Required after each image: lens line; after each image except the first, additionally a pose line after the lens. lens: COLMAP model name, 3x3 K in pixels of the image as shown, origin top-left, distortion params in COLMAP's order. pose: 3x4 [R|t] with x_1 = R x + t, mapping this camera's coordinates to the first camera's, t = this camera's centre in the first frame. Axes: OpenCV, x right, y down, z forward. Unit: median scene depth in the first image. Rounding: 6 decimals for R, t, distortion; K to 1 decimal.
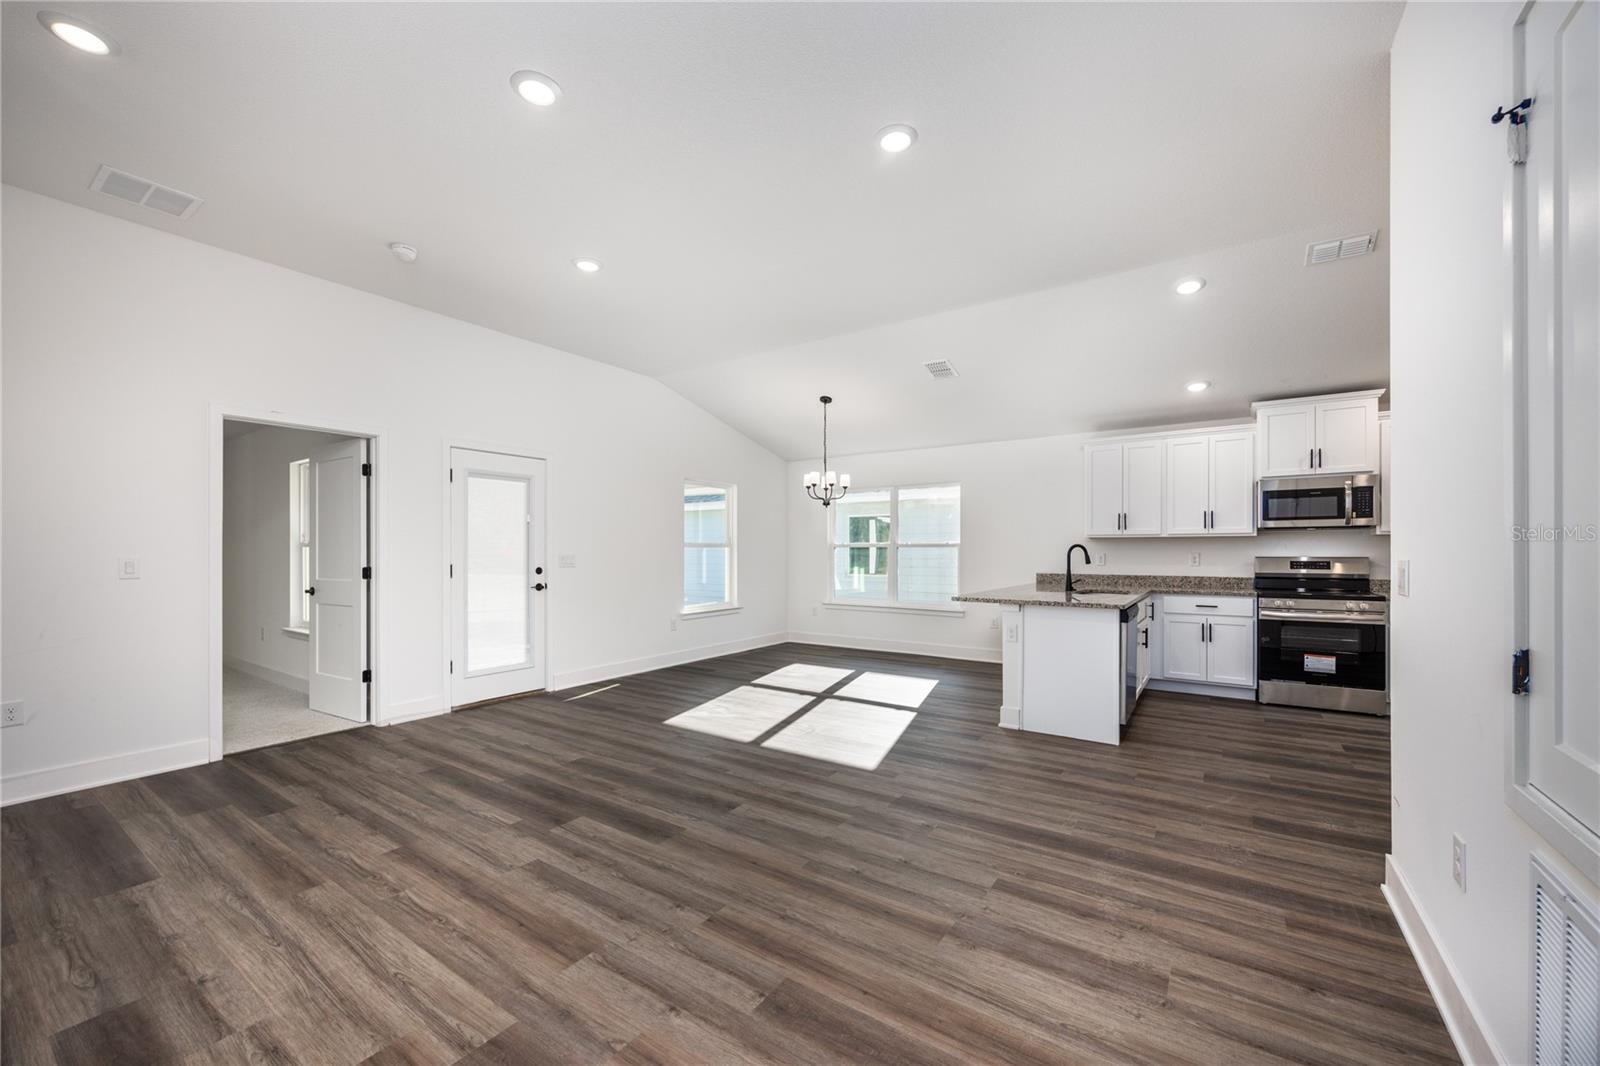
lens RADIAL K [[614.5, 0, 808.4], [0, 614.5, 550.9], [0, 0, 1]] dist [0.002435, 0.000405]
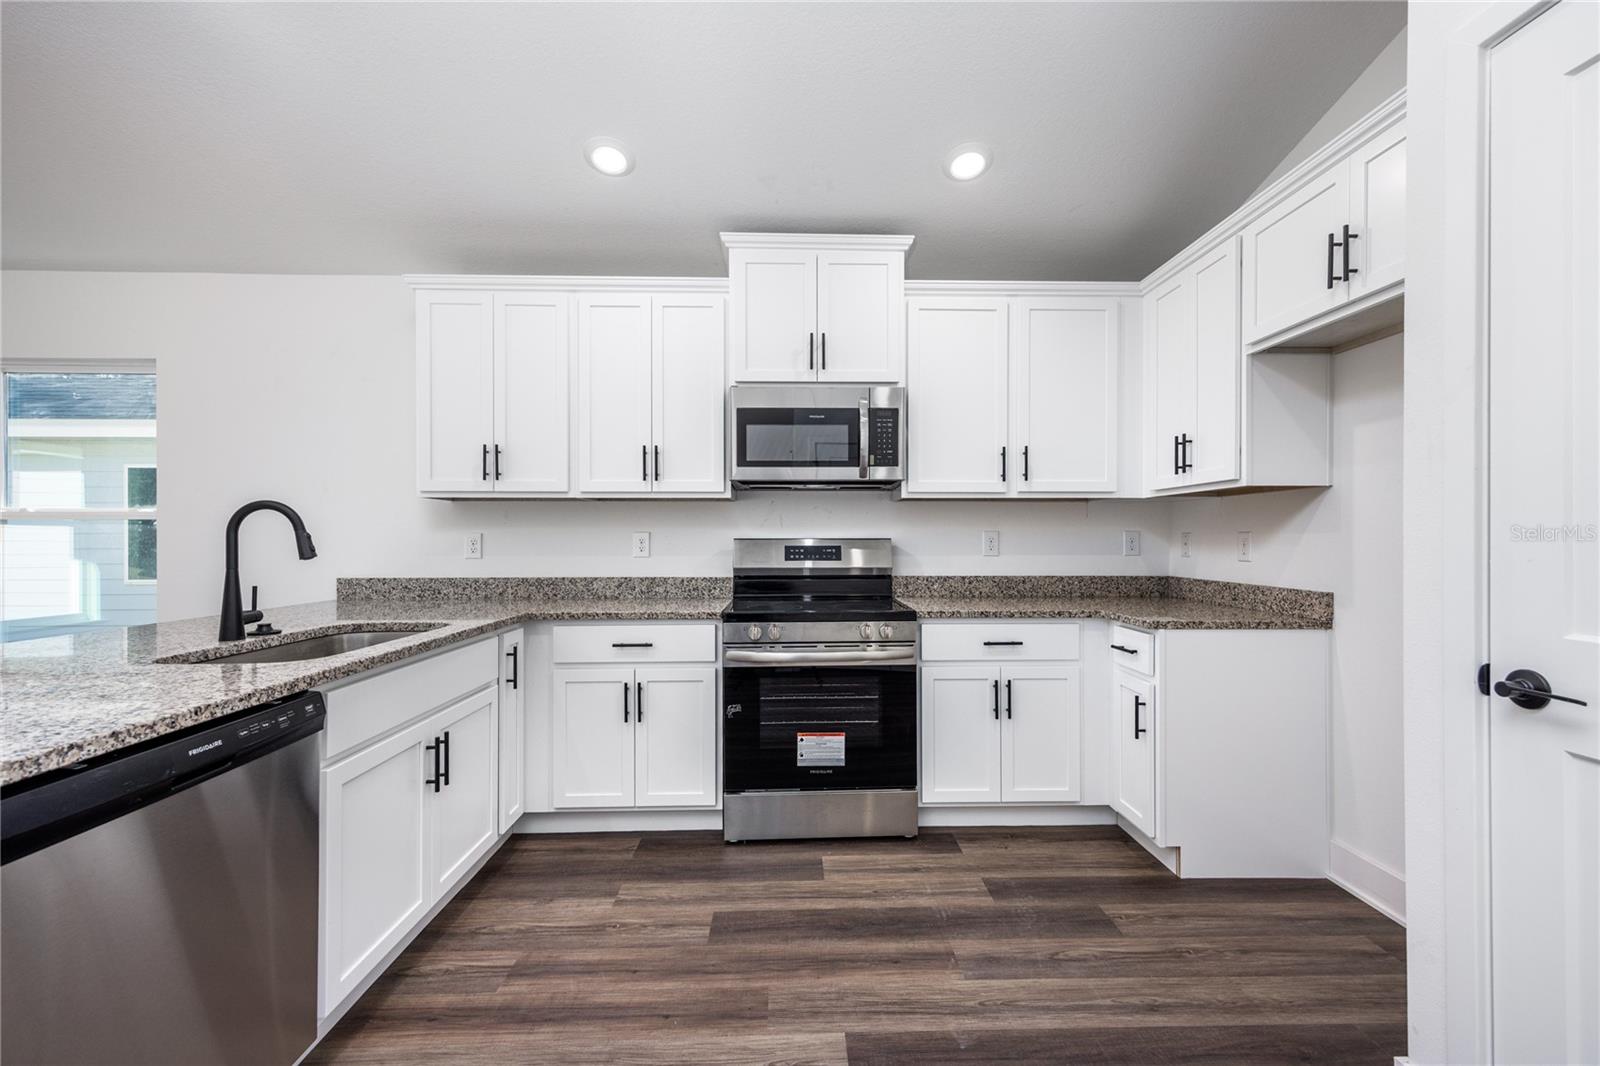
lens RADIAL K [[657.7, 0, 805.2], [0, 657.7, 536.5], [0, 0, 1]] dist [0.003405, -0.000804]
pose [[0.811273, 0.000622, 0.584667, 0.490410], [0.000689, 0.999998, -0.002019, 0.010077], [-0.584667, 0.002041, 0.811271, 0.553888]]
